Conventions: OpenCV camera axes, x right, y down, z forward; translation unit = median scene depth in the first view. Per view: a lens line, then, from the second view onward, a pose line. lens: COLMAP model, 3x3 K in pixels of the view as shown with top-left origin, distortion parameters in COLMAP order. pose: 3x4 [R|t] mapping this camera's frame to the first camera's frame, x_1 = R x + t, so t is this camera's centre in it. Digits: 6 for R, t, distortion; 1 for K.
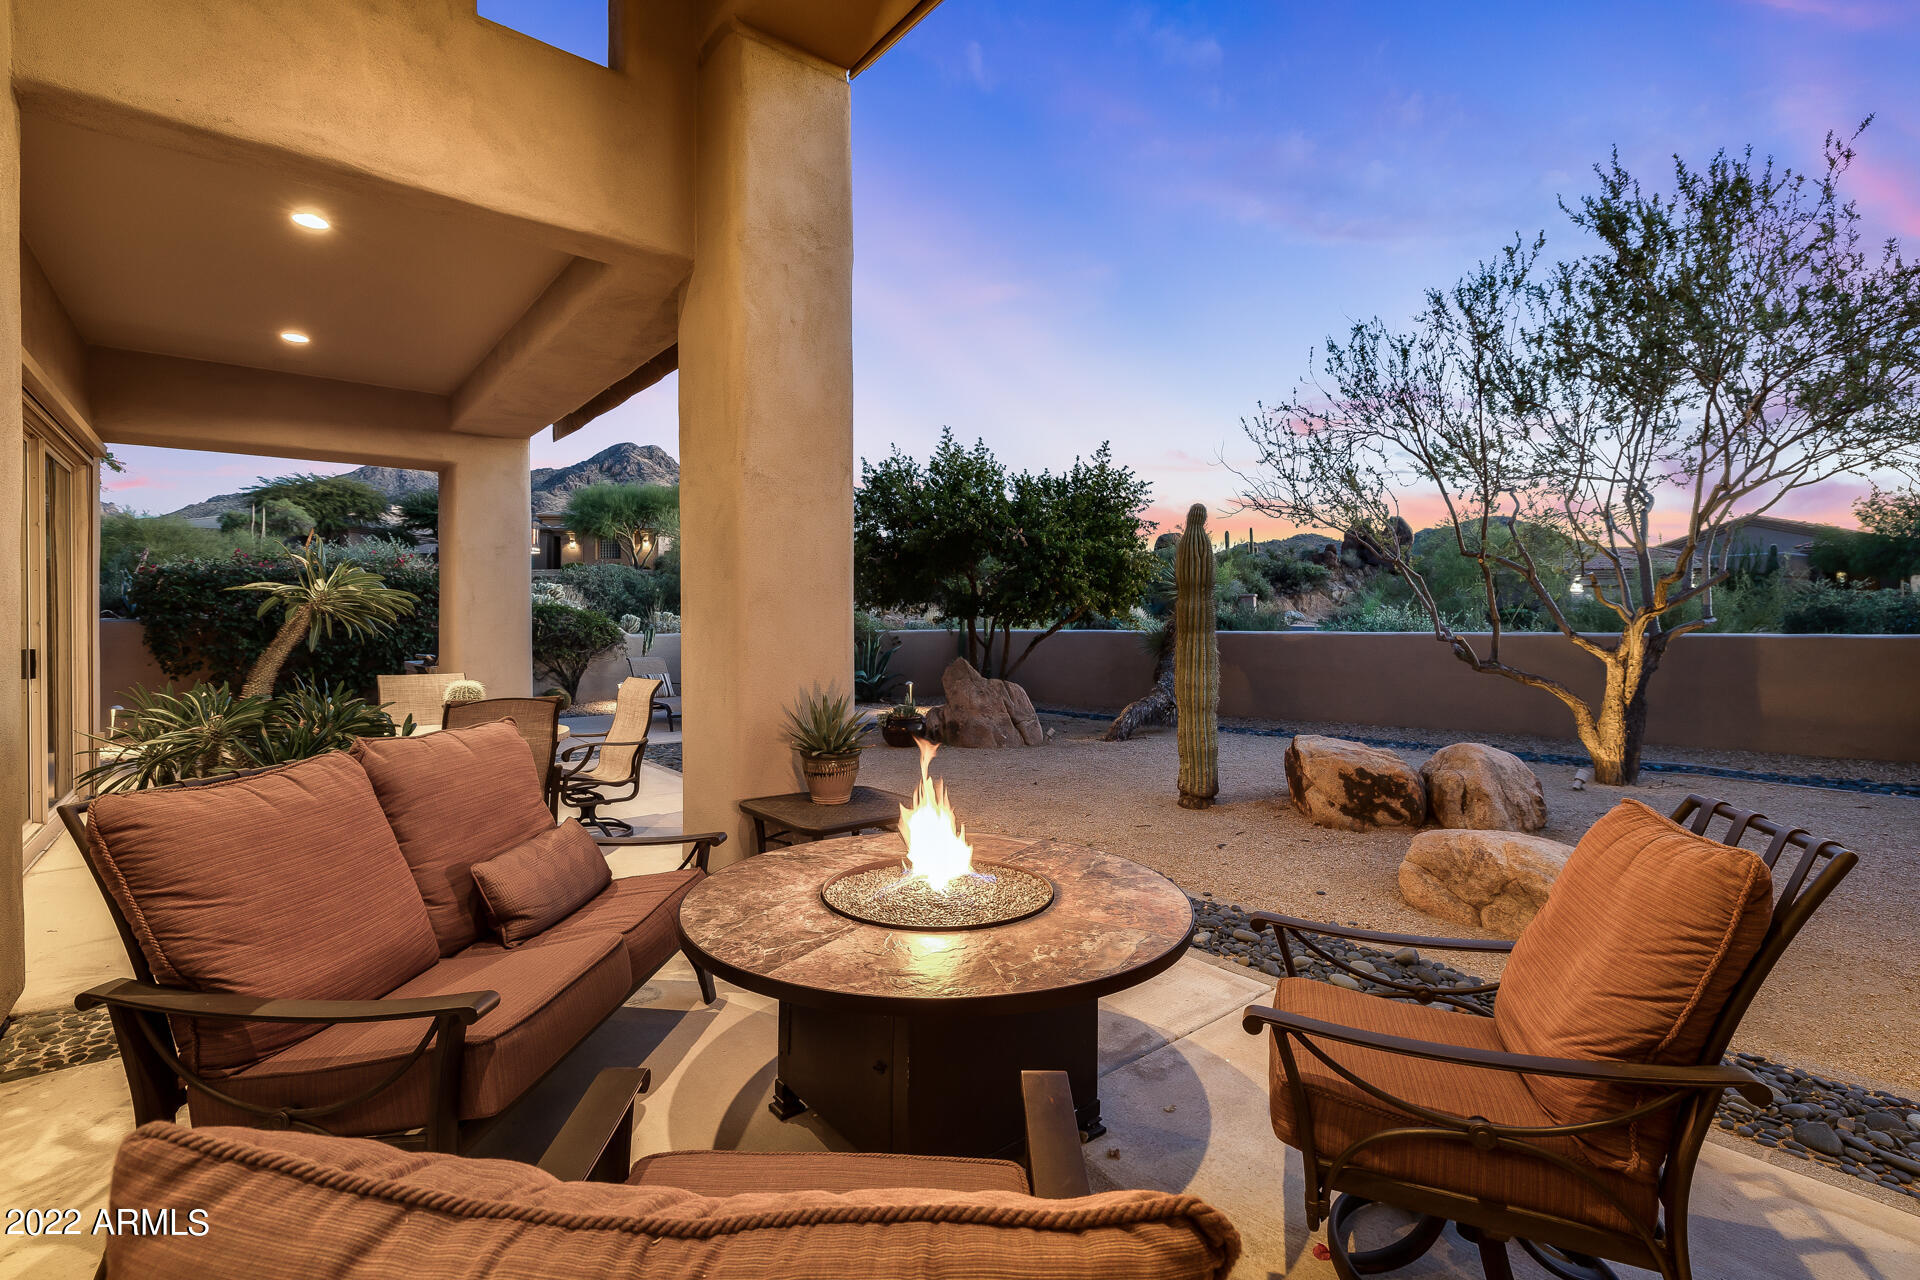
lens RADIAL K [[858.6, 0, 959.1], [0, 858.6, 603.4], [0, 0, 1]] dist [-0.001013, -0.000336]
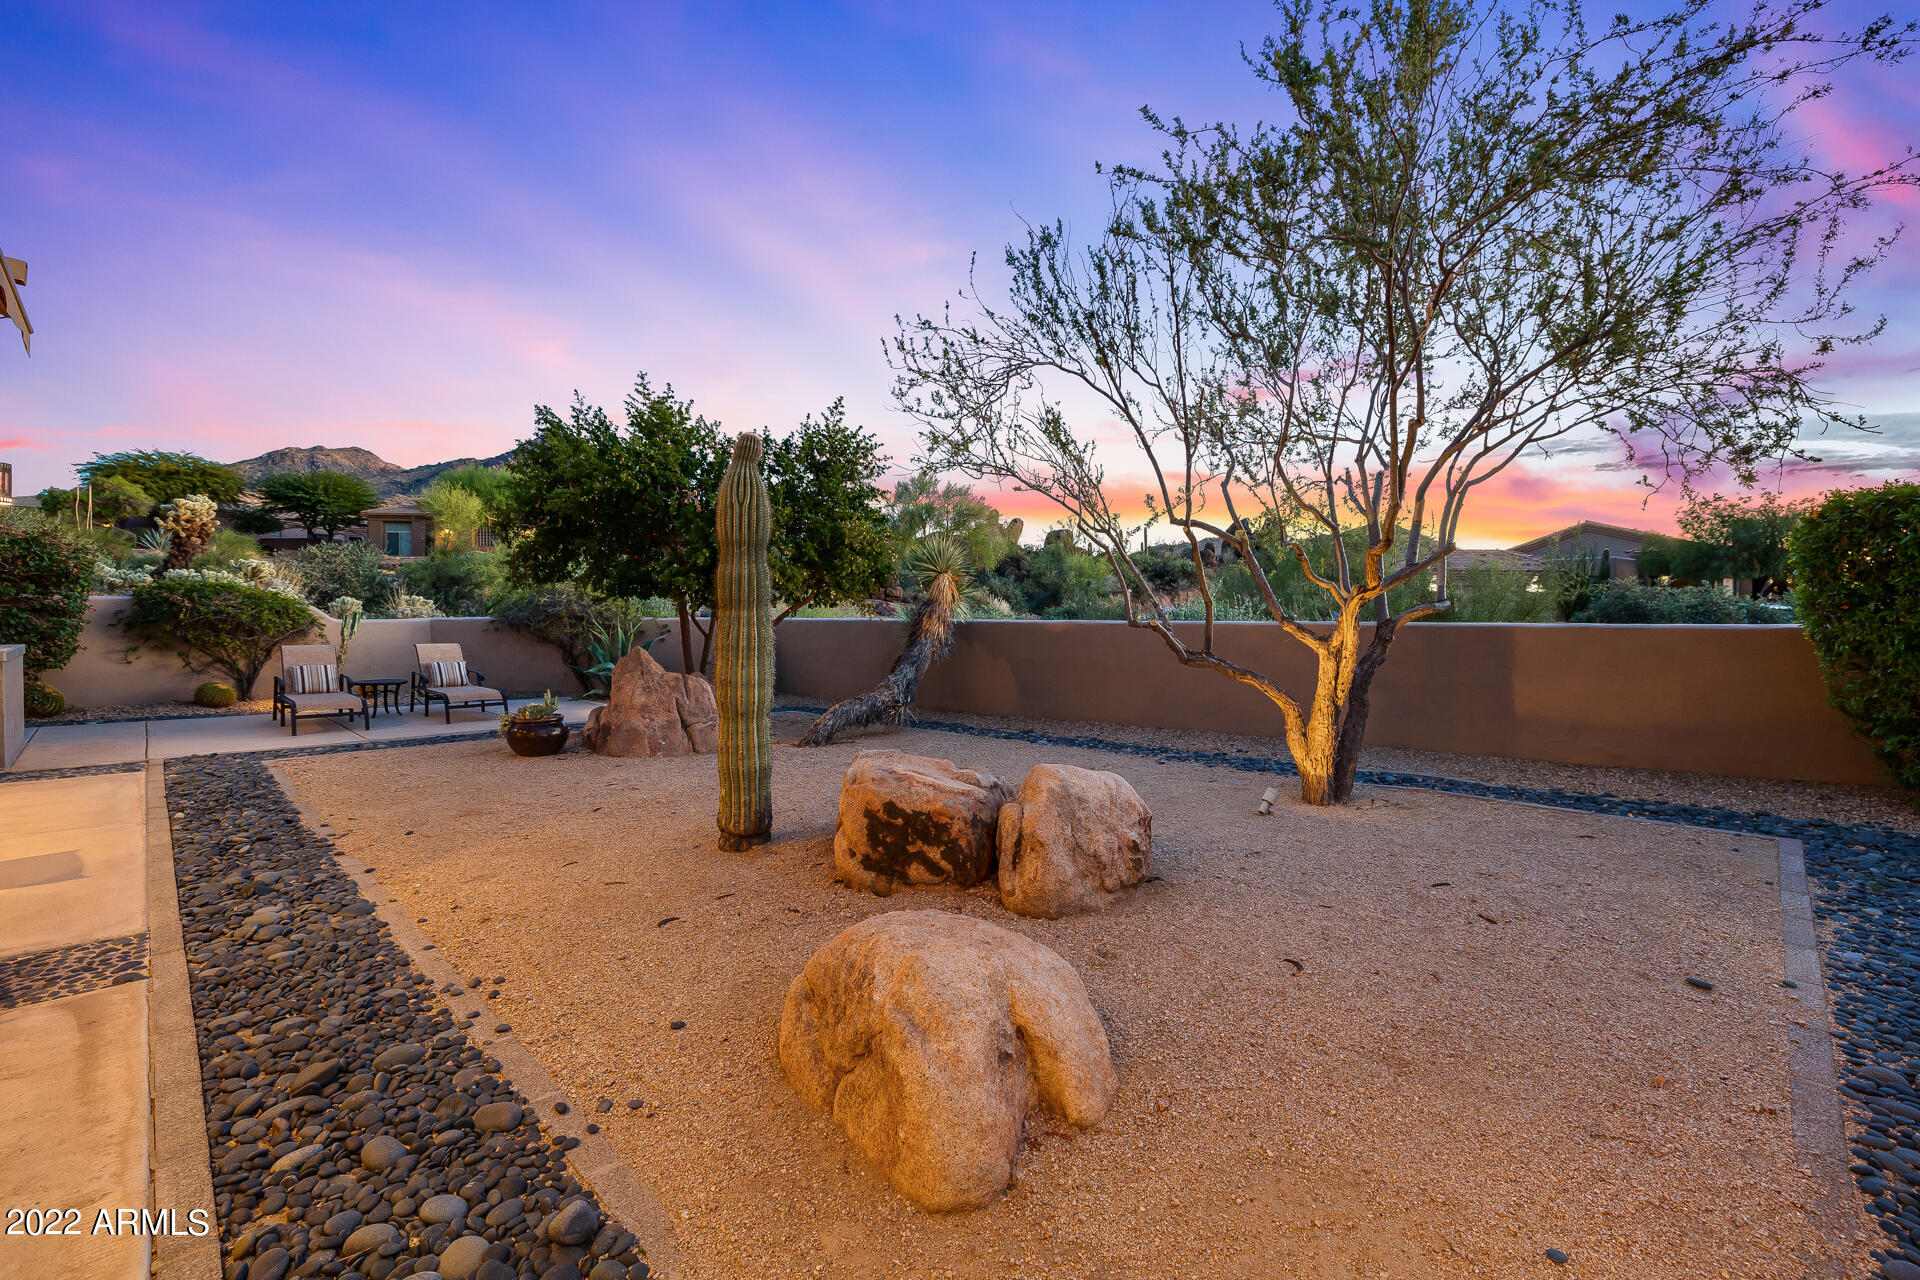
lens RADIAL K [[830.0, 0, 958.2], [0, 830.0, 614.4], [0, 0, 1]] dist [-0.001294, -0.000192]
pose [[0.996076, 0.008737, 0.088067, 0.337253], [-0.010312, 0.999795, 0.017446, 0.020478], [-0.087896, -0.018286, 0.995962, 0.240764]]
